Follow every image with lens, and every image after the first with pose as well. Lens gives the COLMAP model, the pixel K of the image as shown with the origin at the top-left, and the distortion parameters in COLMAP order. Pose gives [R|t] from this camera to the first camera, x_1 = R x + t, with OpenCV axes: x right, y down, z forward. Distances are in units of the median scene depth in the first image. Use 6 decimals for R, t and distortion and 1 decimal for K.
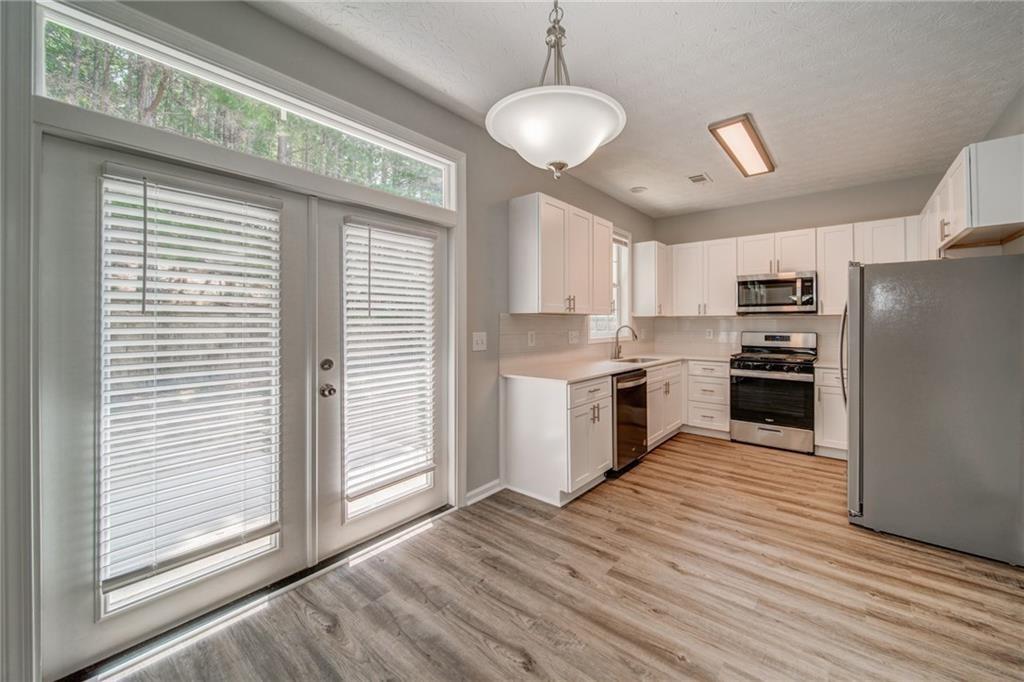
lens RADIAL K [[402.9, 0, 543.5], [0, 402.9, 319.4], [0, 0, 1]] dist [-0.000860, -0.000692]
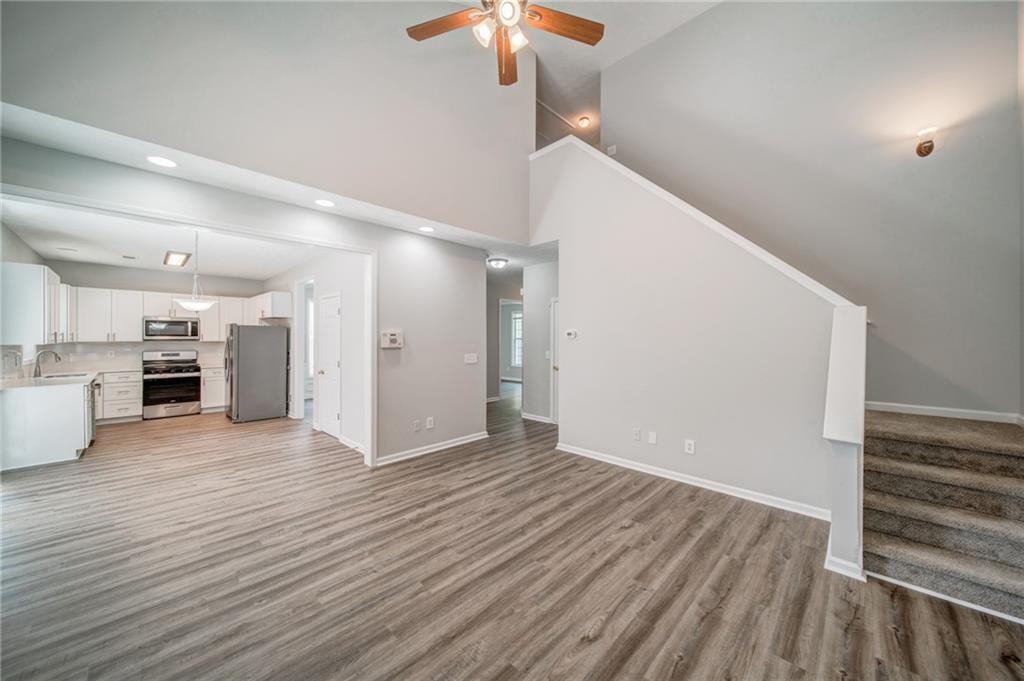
lens RADIAL K [[359.9, 0, 514.2], [0, 359.9, 337.9], [0, 0, 1]] dist [-0.002485, -0.000022]
pose [[0.113297, 0.000668, 0.993561, -1.283246], [-0.006822, 0.999977, 0.000106, -0.057683], [-0.993538, -0.006790, 0.113299, -1.021910]]
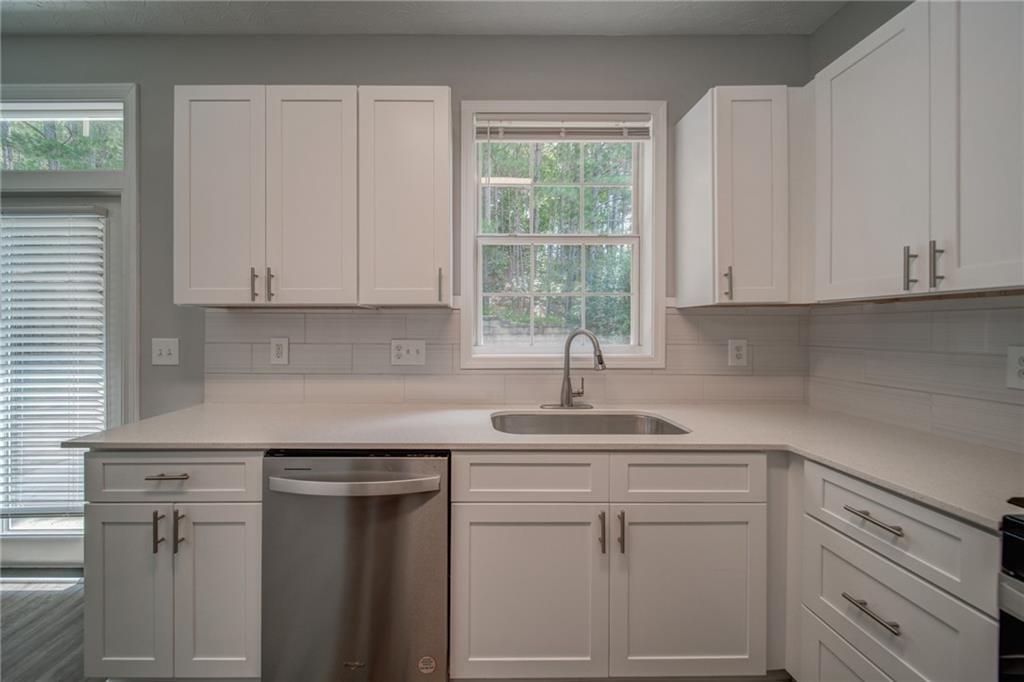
lens RADIAL K [[370.7, 0, 496.0], [0, 370.7, 321.5], [0, 0, 1]] dist [-0.003354, -0.000527]
pose [[0.615744, 0.000024, -0.787946, 0.734865], [0.011505, 0.999893, 0.009022, 0.005065], [0.787862, -0.014621, 0.615678, 1.153636]]
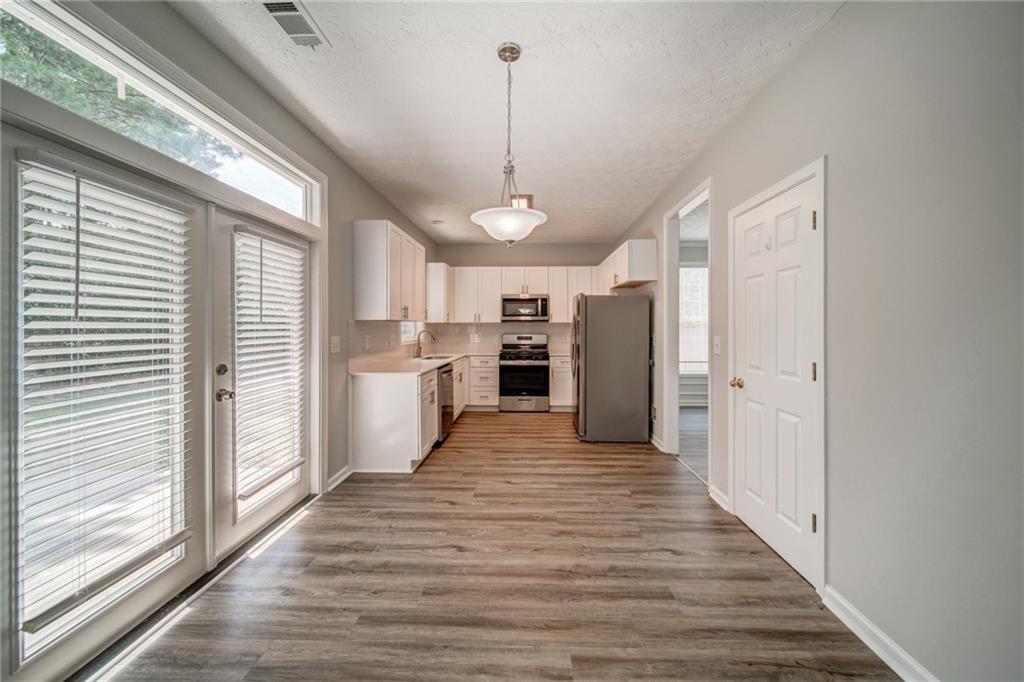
lens RADIAL K [[370.7, 0, 525.6], [0, 370.7, 324.2], [0, 0, 1]] dist [-0.003354, -0.000527]
pose [[0.806960, 0.004141, 0.590591, -0.370833], [-0.003729, 0.999991, -0.001916, -0.002844], [-0.590594, -0.000656, 0.806969, -0.160604]]
